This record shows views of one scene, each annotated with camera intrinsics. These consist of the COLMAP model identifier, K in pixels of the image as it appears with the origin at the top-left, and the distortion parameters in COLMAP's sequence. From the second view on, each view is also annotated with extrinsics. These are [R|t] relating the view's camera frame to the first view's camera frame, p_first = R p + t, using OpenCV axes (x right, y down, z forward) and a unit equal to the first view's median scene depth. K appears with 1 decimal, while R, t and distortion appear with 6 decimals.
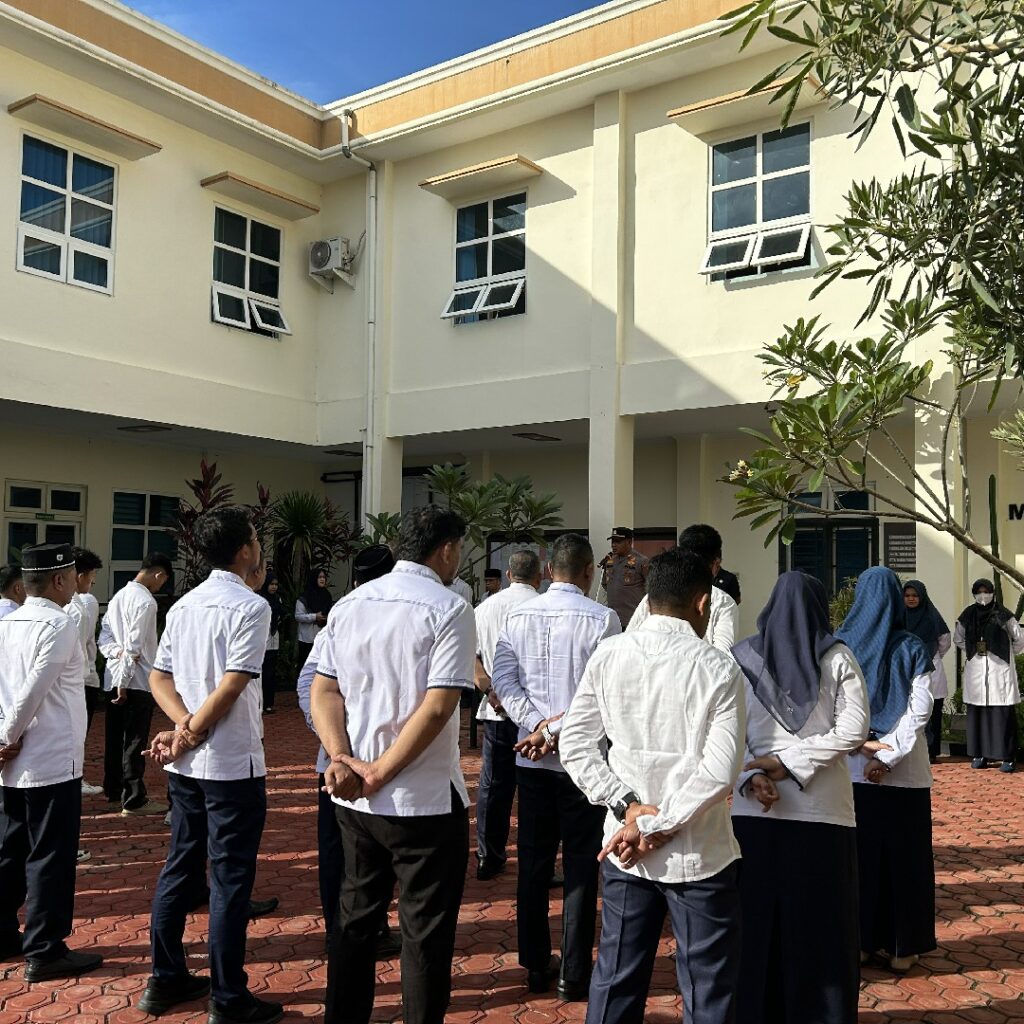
lens RADIAL K [[1042.4, 0, 533.0], [0, 1042.4, 531.2], [0, 0, 1]] dist [0.024794, -0.017615]
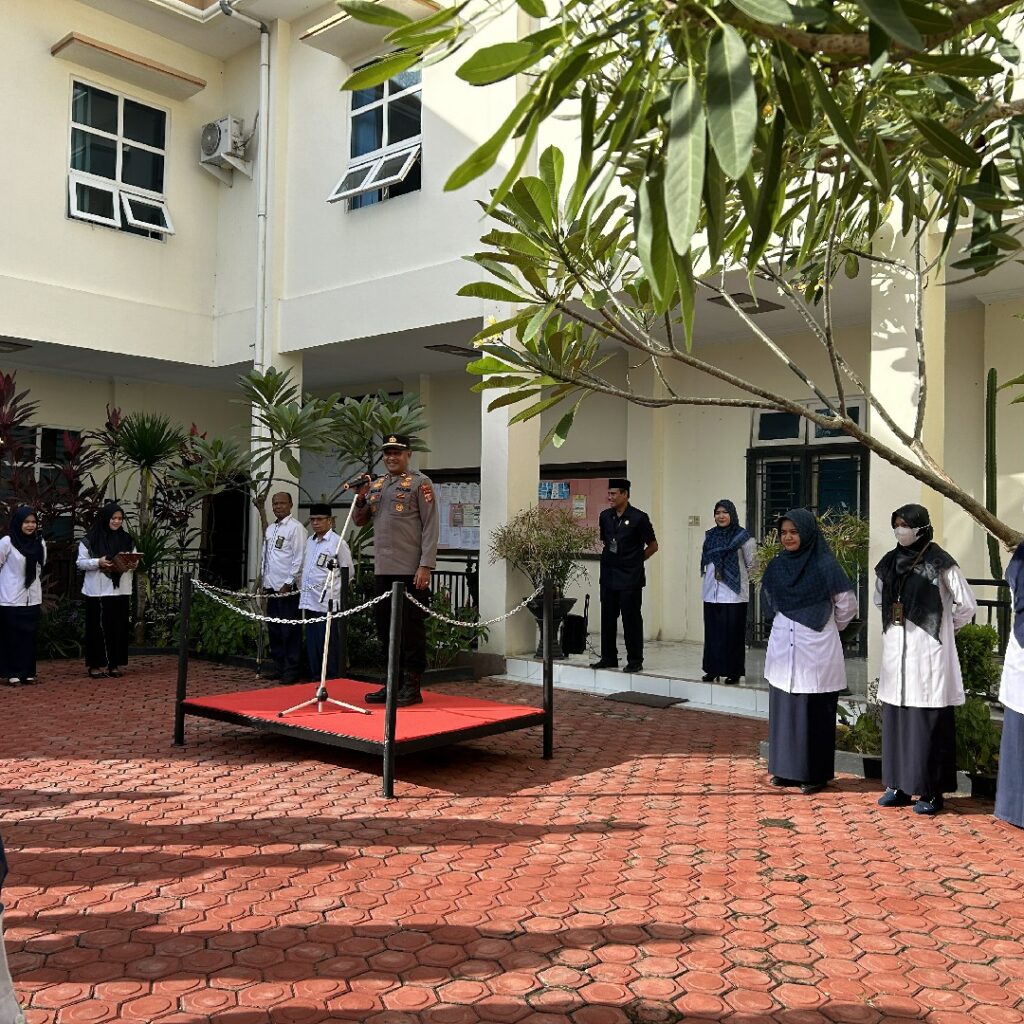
lens RADIAL K [[1061.6, 0, 512.0], [0, 1061.6, 512.0], [0, 0, 1]] dist [-0.065081, 0.163846]
pose [[0.990549, 0.003779, -0.137109, 0.169211], [-0.001458, 0.999854, 0.017030, 0.023283], [0.137153, -0.016669, 0.990410, 0.202628]]
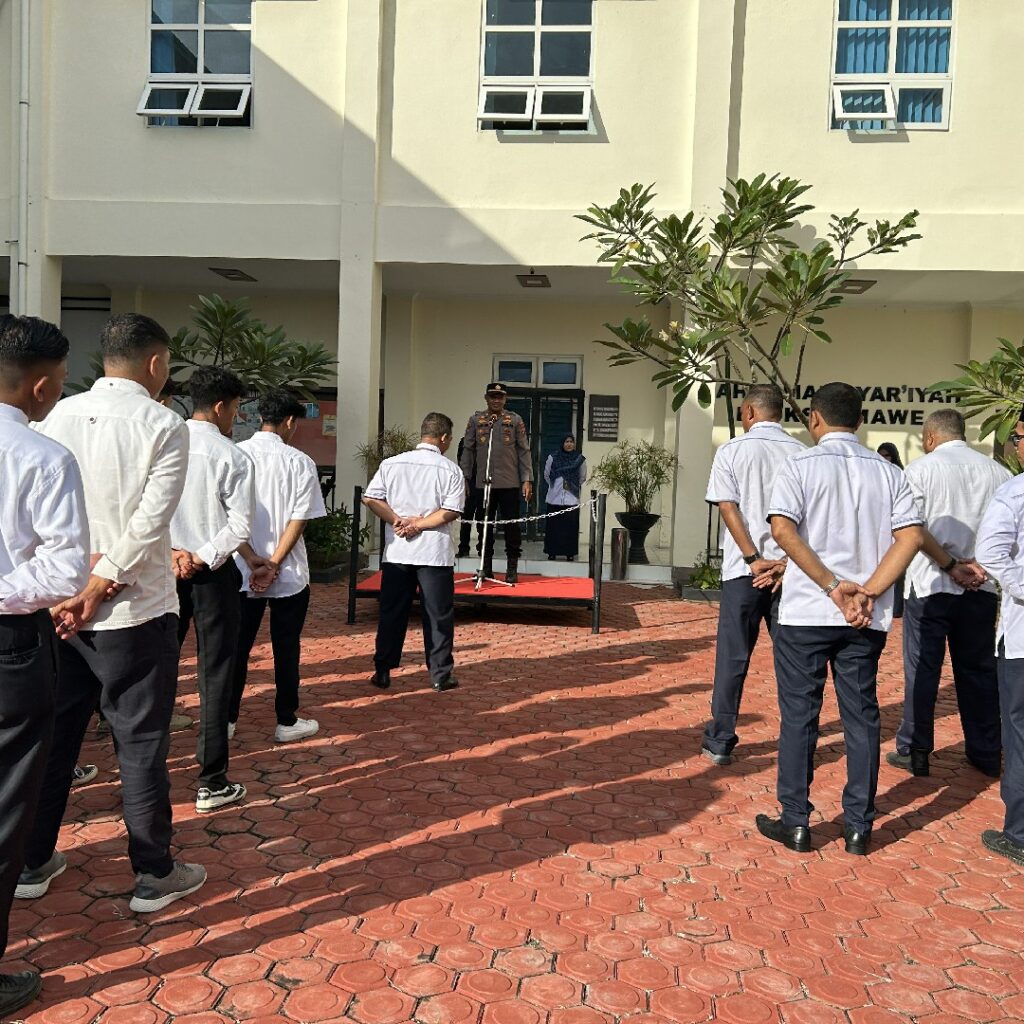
lens RADIAL K [[1034.0, 0, 512.0], [0, 1034.0, 512.0], [0, 0, 1]] dist [0.030156, -0.026529]
pose [[0.865723, -0.003984, 0.500508, -0.244923], [-0.048950, 0.994501, 0.092585, 0.016297], [-0.498125, -0.104652, 0.860767, 0.119611]]
